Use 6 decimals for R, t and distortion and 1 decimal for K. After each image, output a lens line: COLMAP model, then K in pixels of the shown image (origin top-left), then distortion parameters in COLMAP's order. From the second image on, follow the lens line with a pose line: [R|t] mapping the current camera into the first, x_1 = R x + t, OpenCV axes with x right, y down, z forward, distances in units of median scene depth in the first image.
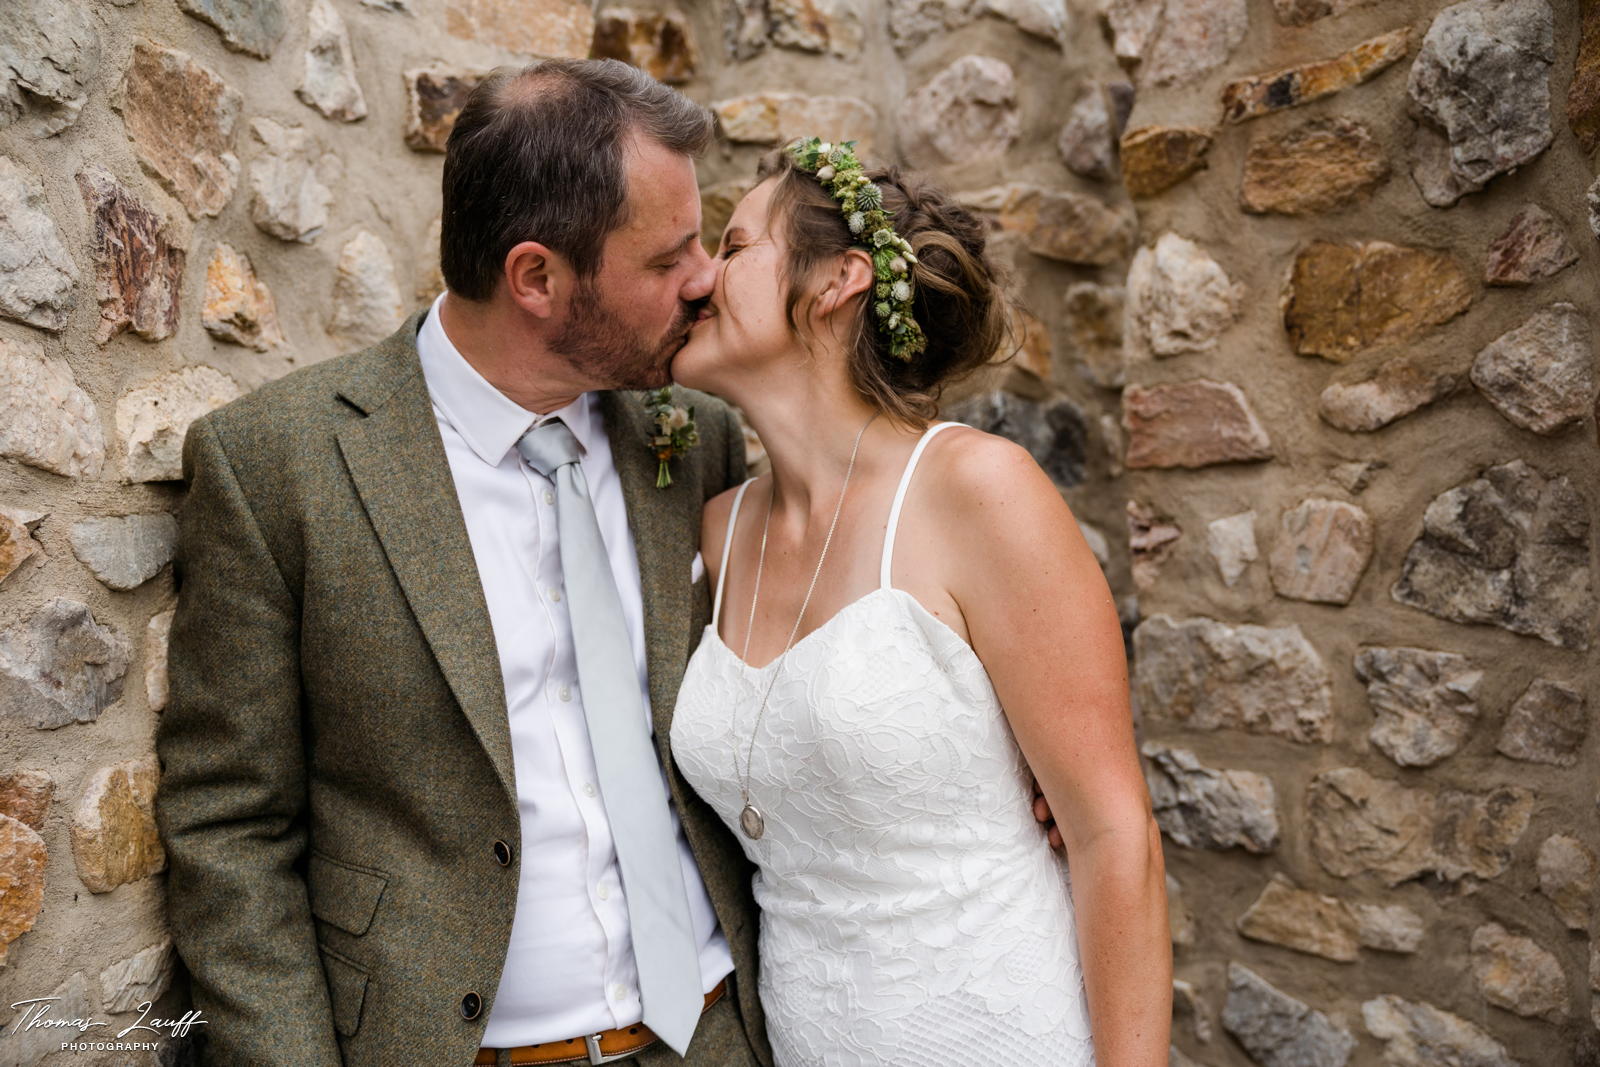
lens RADIAL K [[1682.6, 0, 802.3], [0, 1682.6, 534.7], [0, 0, 1]] dist [0.002833, 0.000000]
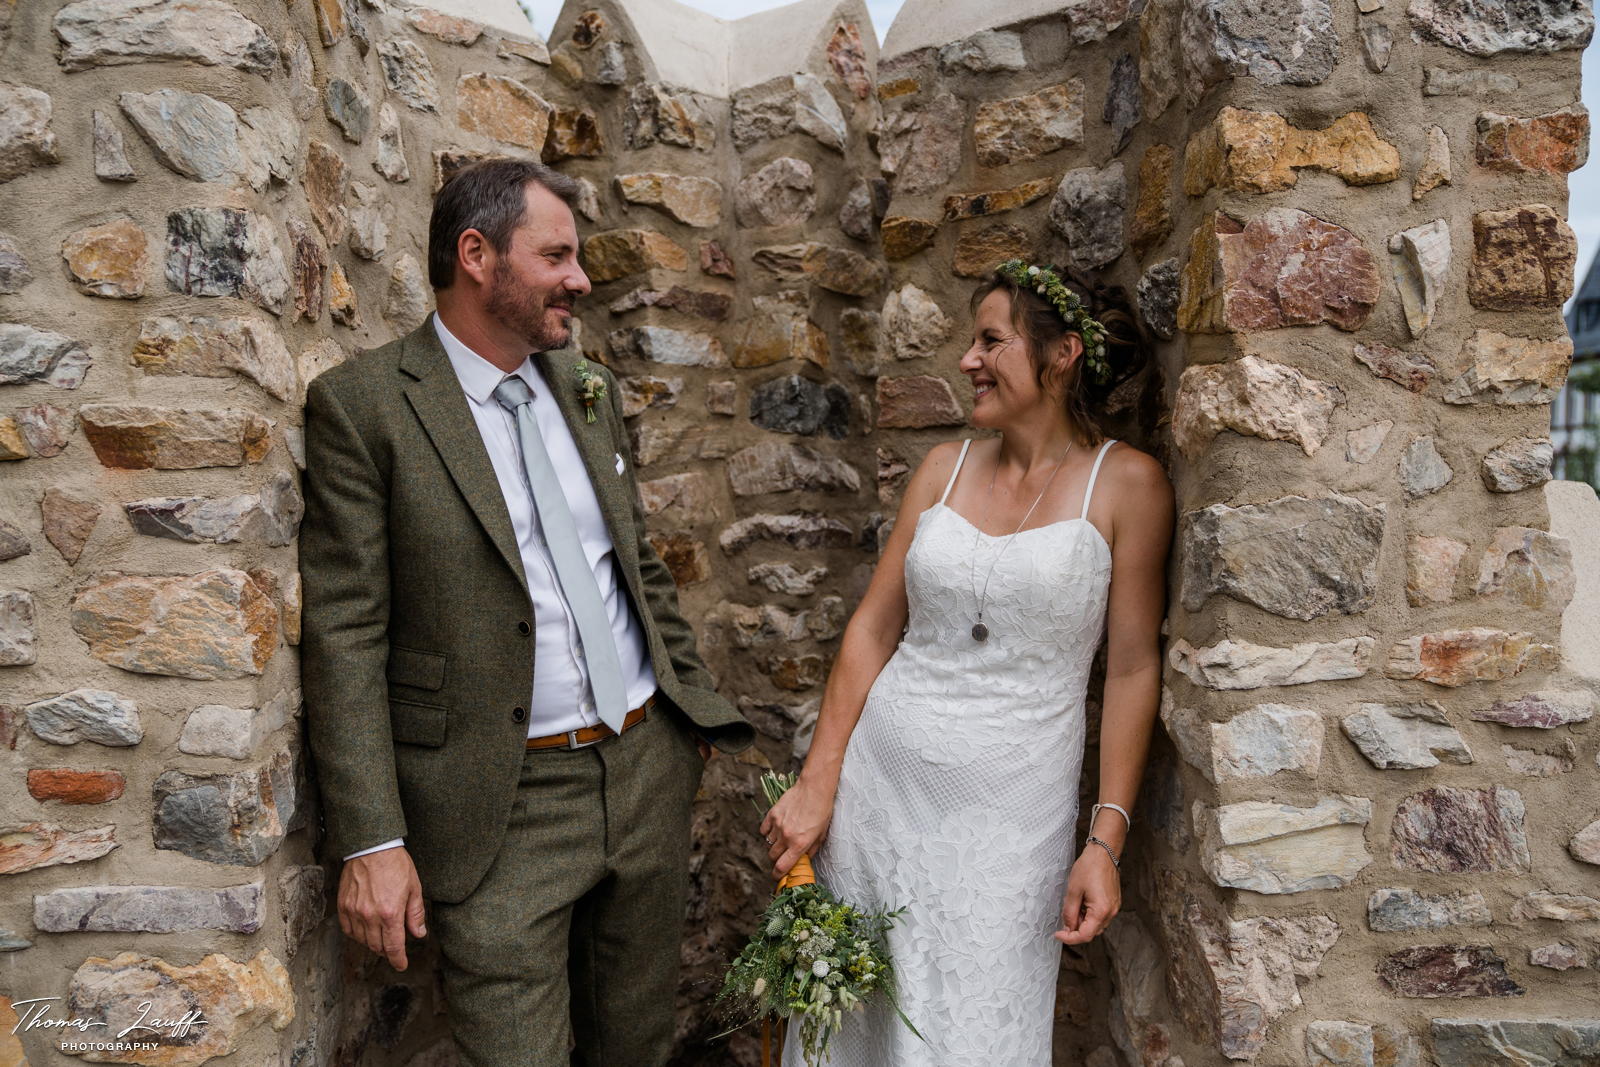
lens RADIAL K [[1430.2, 0, 799.3], [0, 1430.2, 532.5], [0, 0, 1]] dist [-0.015533, 0.011617]
pose [[0.987026, 0.032249, 0.157289, -0.099340], [-0.036941, 0.998953, 0.026998, 0.028467], [-0.156254, -0.032458, 0.987184, -0.366425]]
